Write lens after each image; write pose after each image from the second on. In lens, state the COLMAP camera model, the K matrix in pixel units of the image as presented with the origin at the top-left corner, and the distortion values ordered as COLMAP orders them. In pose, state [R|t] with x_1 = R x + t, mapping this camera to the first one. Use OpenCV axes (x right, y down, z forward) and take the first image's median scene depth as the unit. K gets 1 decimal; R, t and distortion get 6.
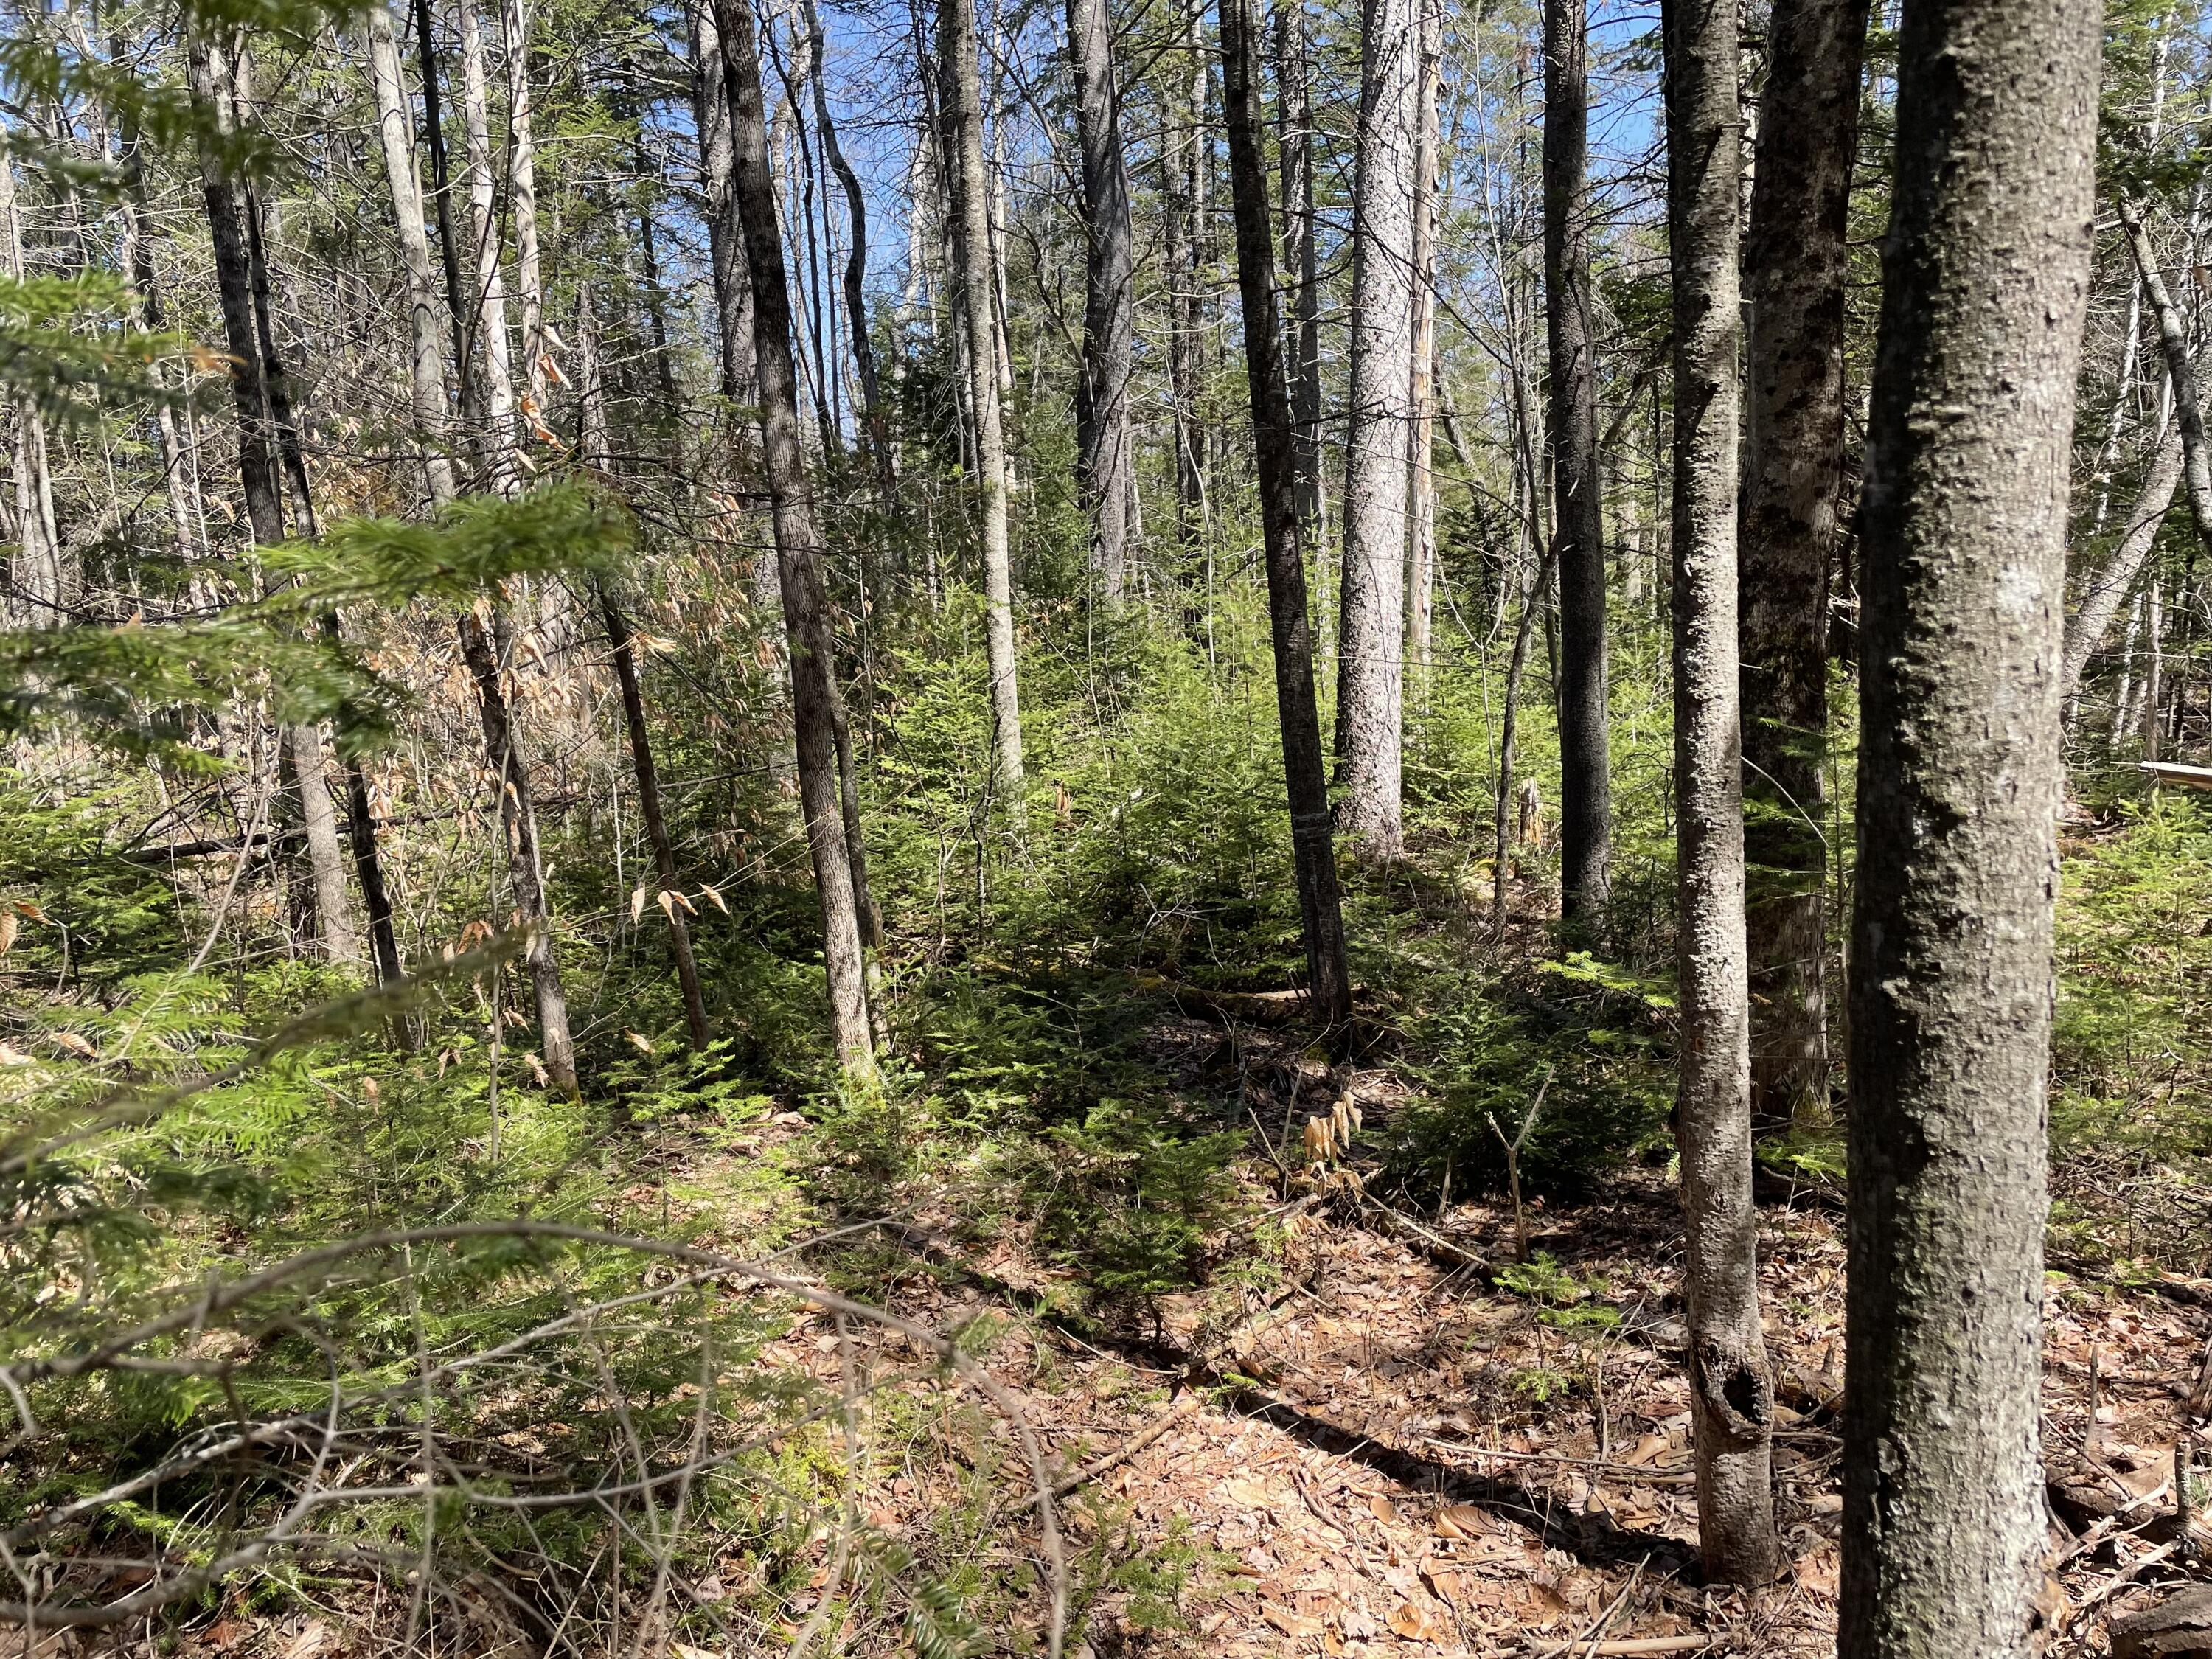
lens RADIAL K [[1680.1, 0, 1094.0], [0, 1680.1, 846.8], [0, 0, 1]] dist [0.072950, -0.098841]
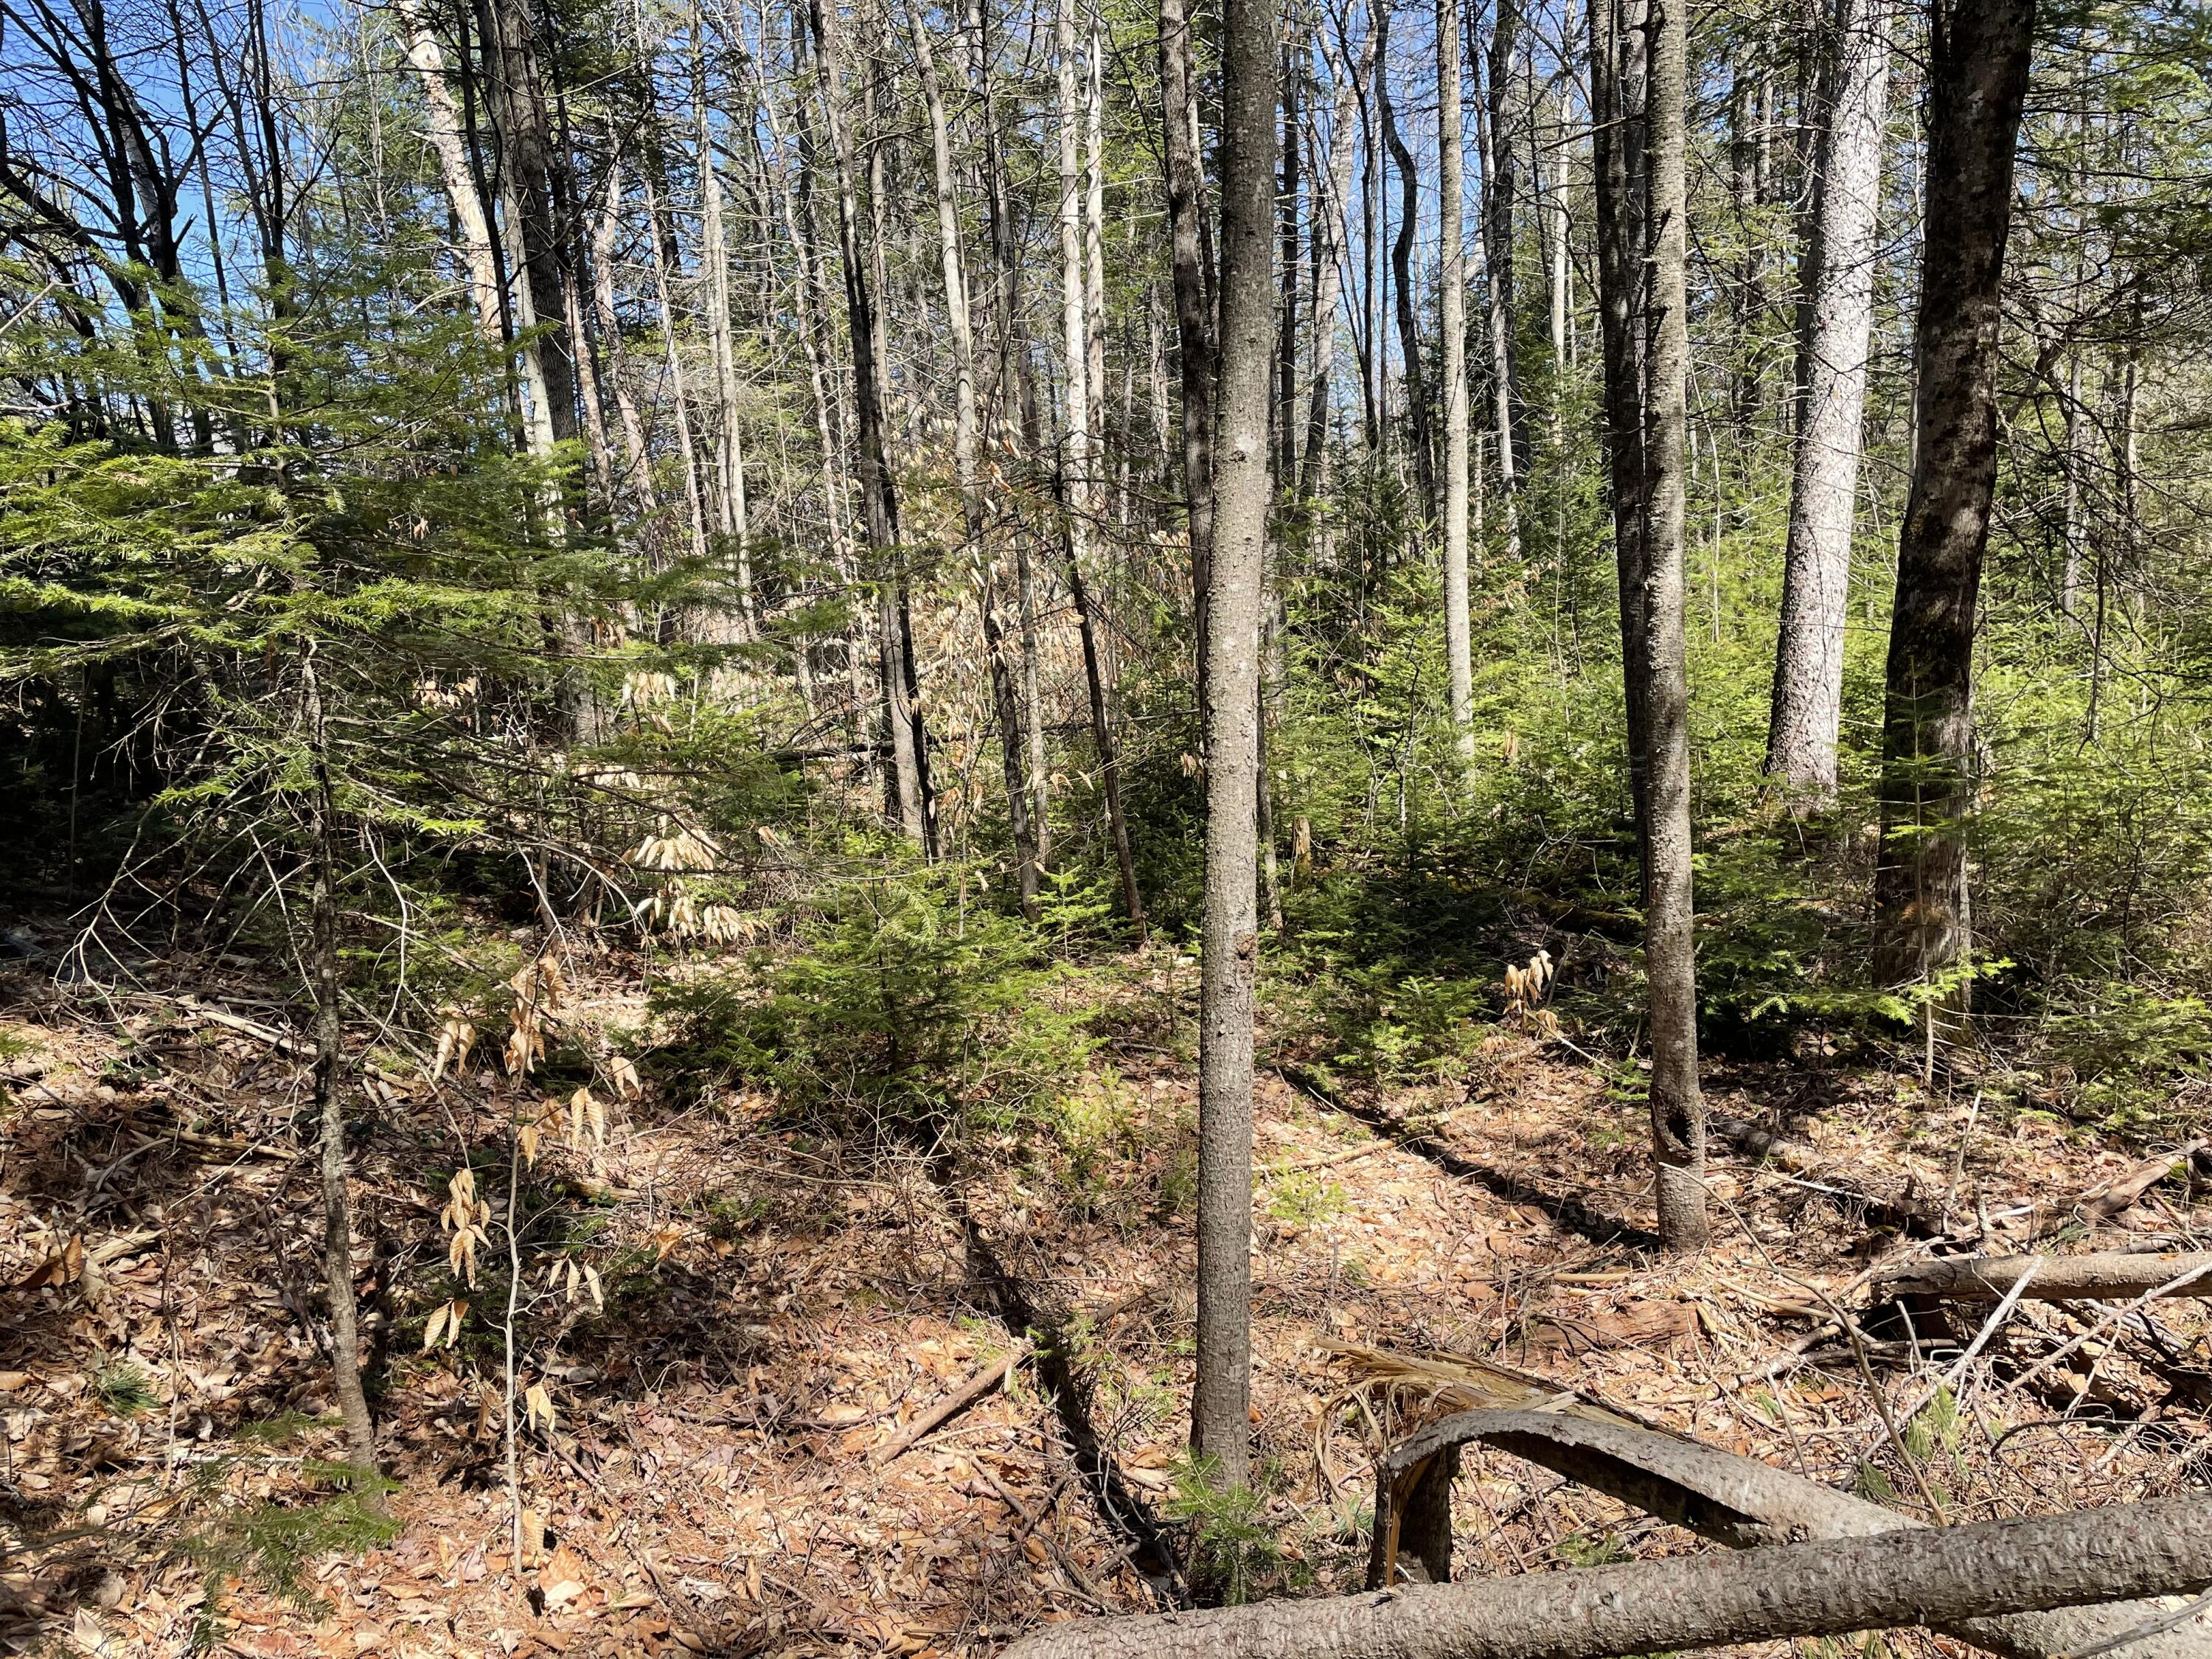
lens RADIAL K [[1680.1, 0, 1082.6], [0, 1680.1, 828.1], [0, 0, 1]] dist [0.072950, -0.098841]
pose [[0.940209, 0.053681, -0.336341, 0.129667], [-0.046476, 0.998485, 0.029442, 0.012149], [0.337412, -0.012050, 0.941280, -0.209188]]
